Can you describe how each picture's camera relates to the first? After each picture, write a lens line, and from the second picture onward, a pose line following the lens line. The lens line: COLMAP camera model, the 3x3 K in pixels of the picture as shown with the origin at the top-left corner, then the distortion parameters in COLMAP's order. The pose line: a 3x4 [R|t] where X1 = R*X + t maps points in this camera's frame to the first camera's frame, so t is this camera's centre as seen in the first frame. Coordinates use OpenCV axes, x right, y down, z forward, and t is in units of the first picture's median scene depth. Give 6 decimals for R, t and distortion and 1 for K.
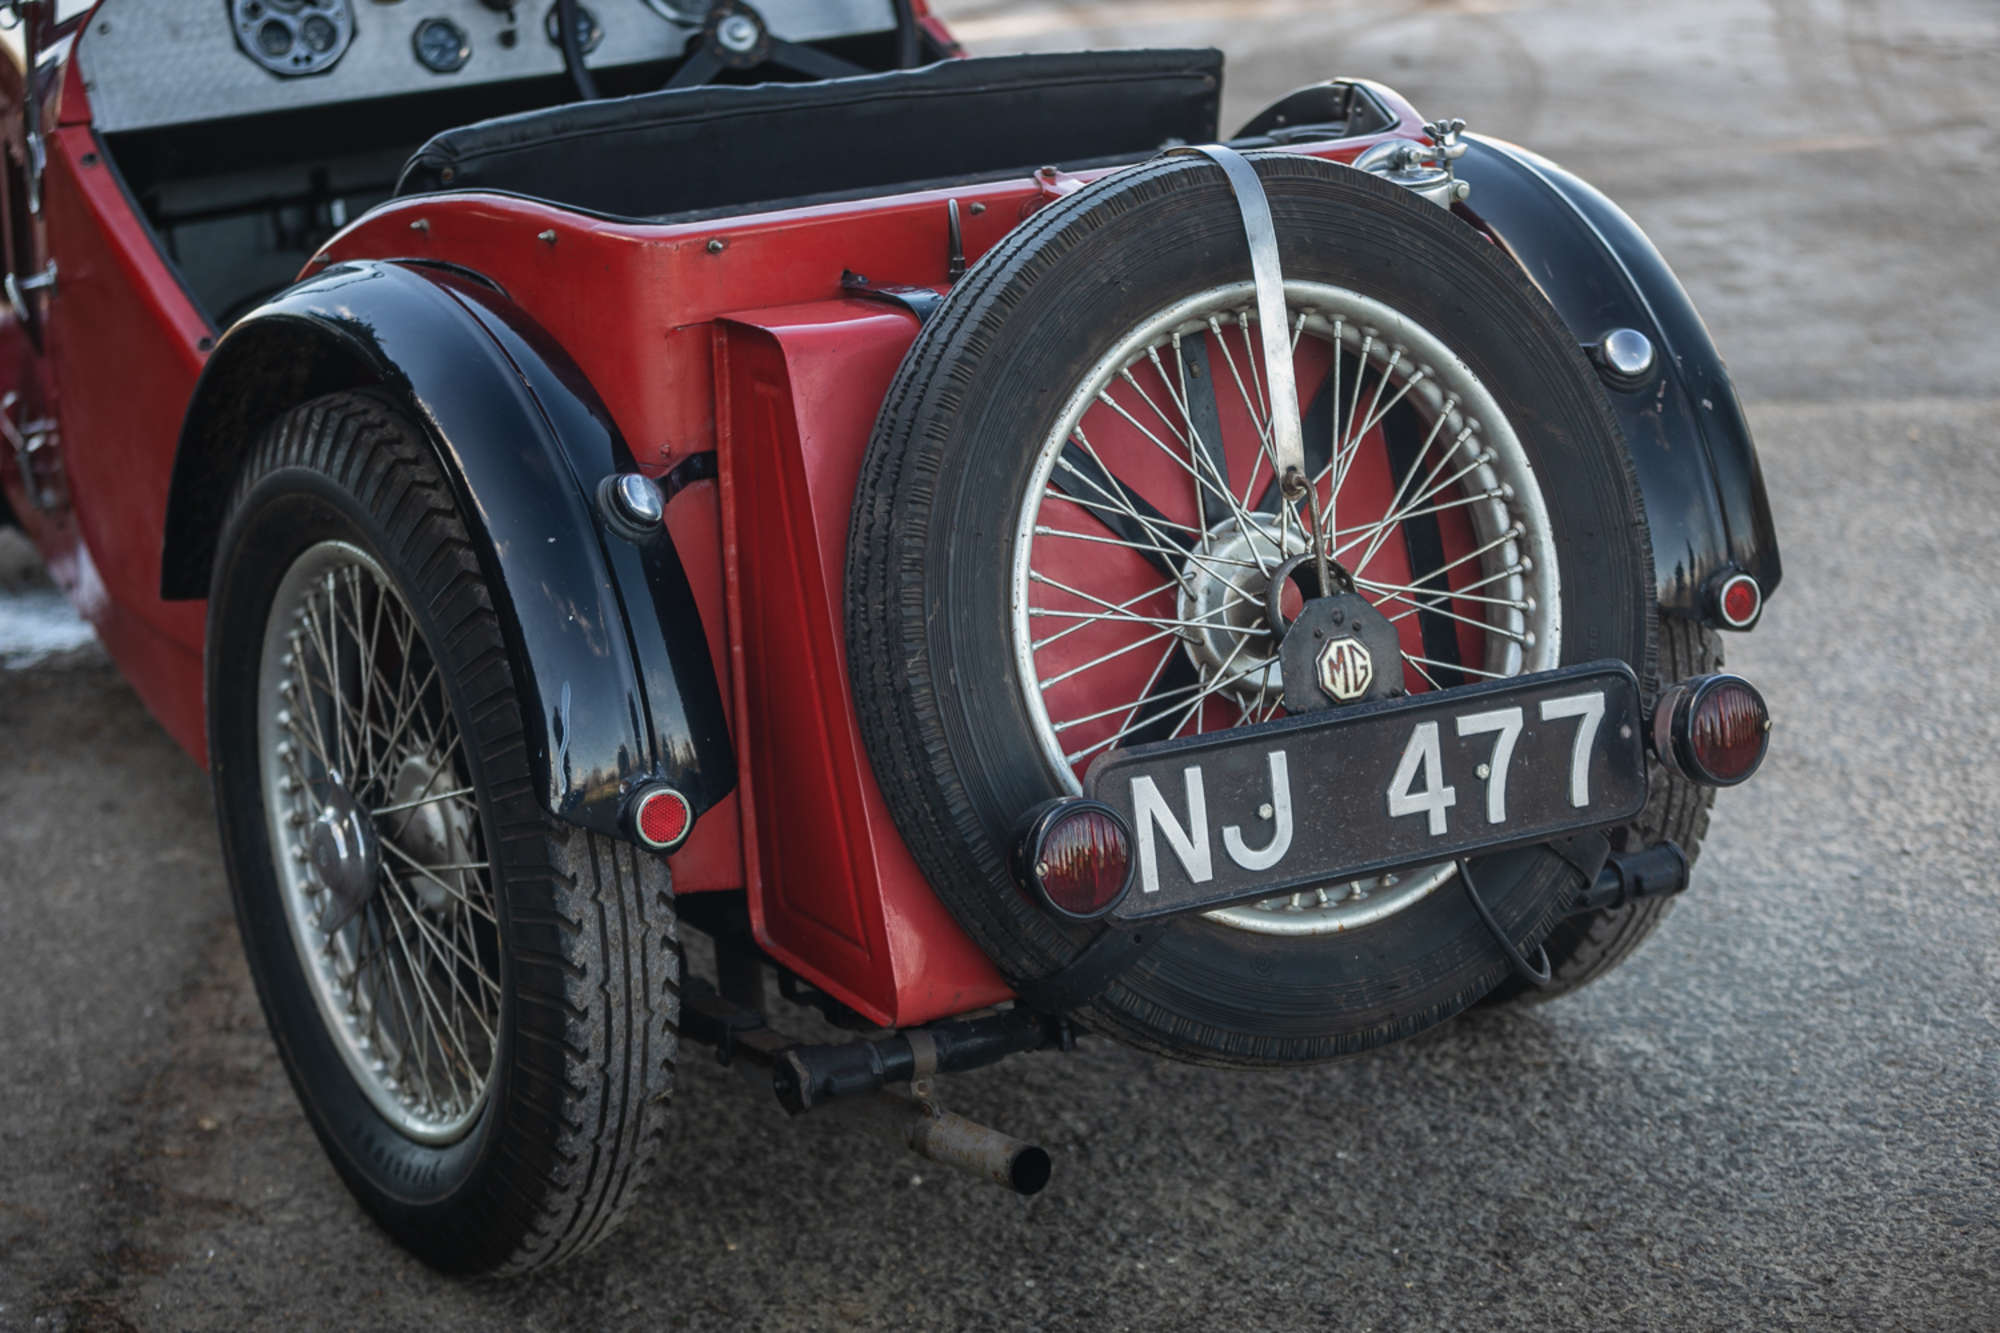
lens RADIAL K [[4060.1, 0, 1000.0], [0, 4060.1, 666.5], [0, 0, 1]] dist [-0.330039, 0.368564]
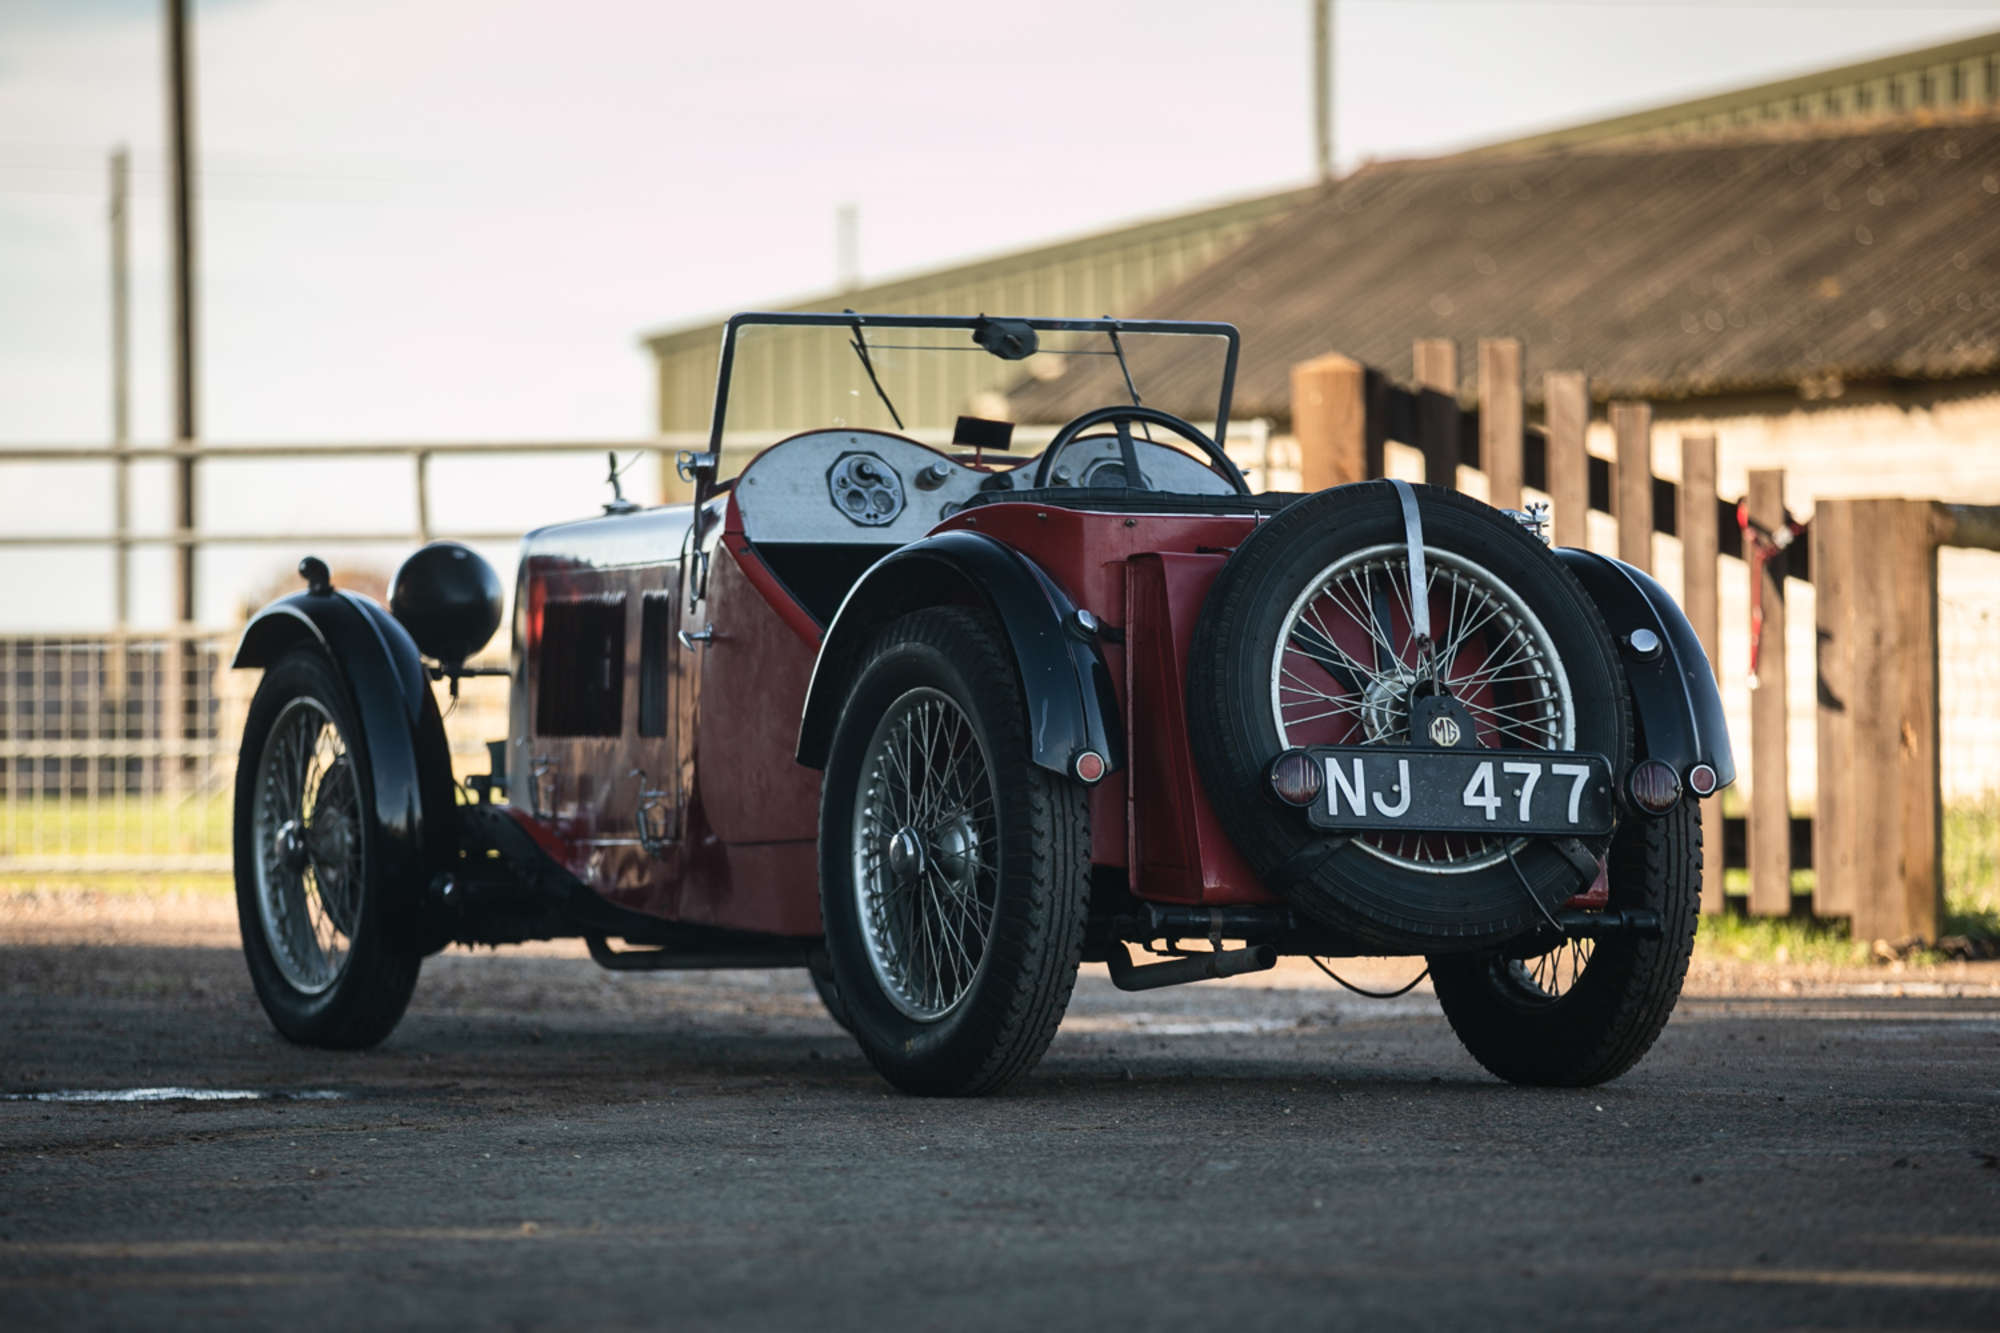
lens RADIAL K [[7355.6, 0, 1000.0], [0, 7355.6, 666.5], [0, 0, 1]] dist [0.696062, 0.055526]
pose [[0.995462, 0.037367, -0.087513, 0.177902], [-0.060471, 0.958505, -0.278588, 0.947681], [0.073472, 0.282616, 0.956415, -2.350944]]
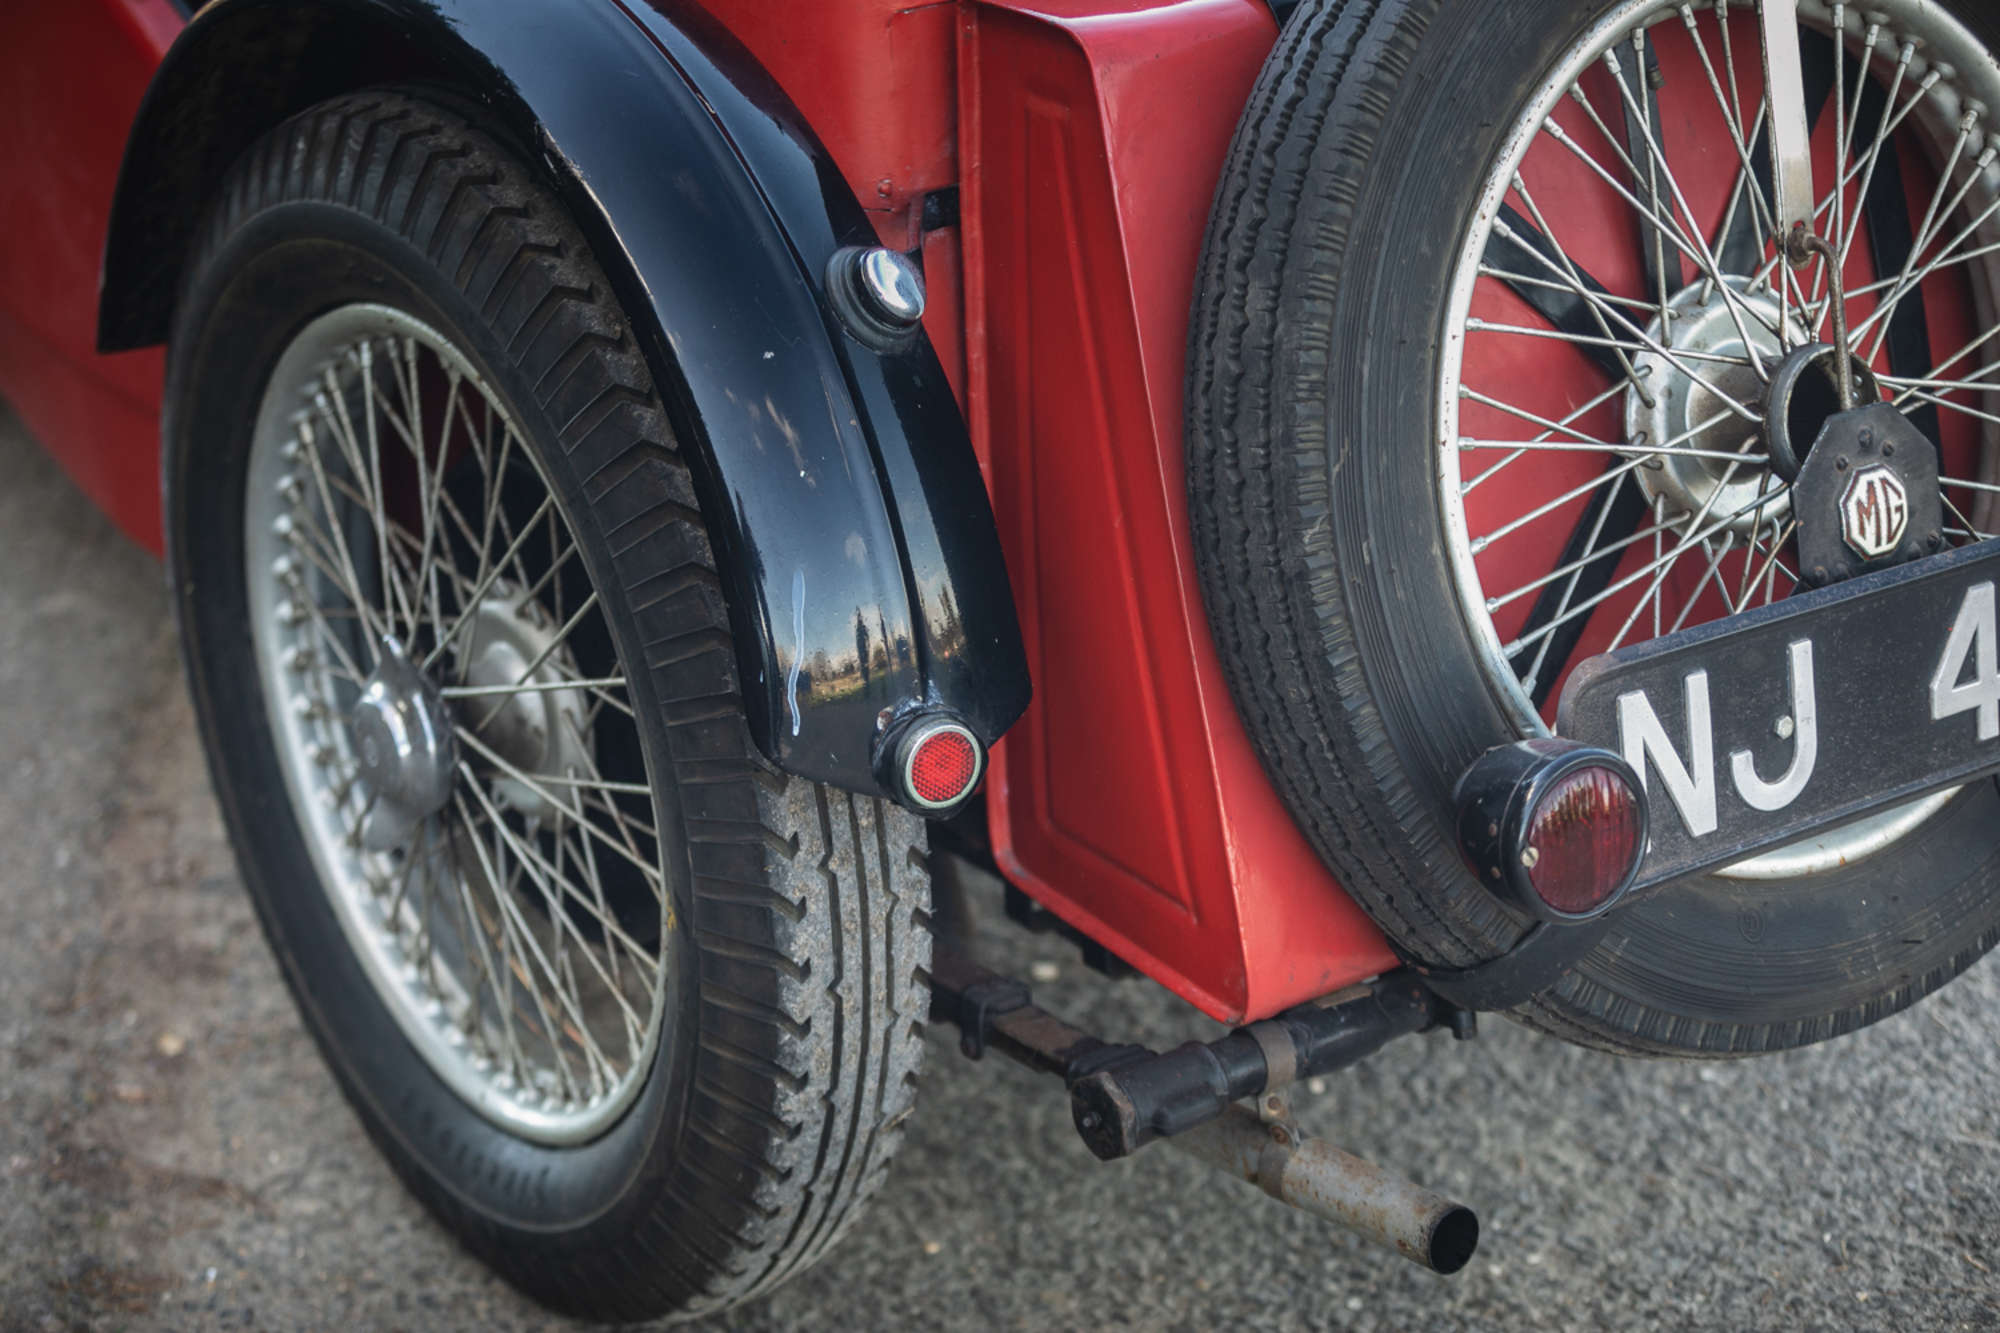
lens RADIAL K [[4099.7, 0, 1000.0], [0, 4099.7, 666.5], [0, 0, 1]] dist [-0.315259, 0.430682]
pose [[0.997422, -0.014798, 0.070217, -0.114569], [0.004886, 0.990241, 0.139282, -0.070258], [-0.071593, -0.138580, 0.987760, 0.306197]]
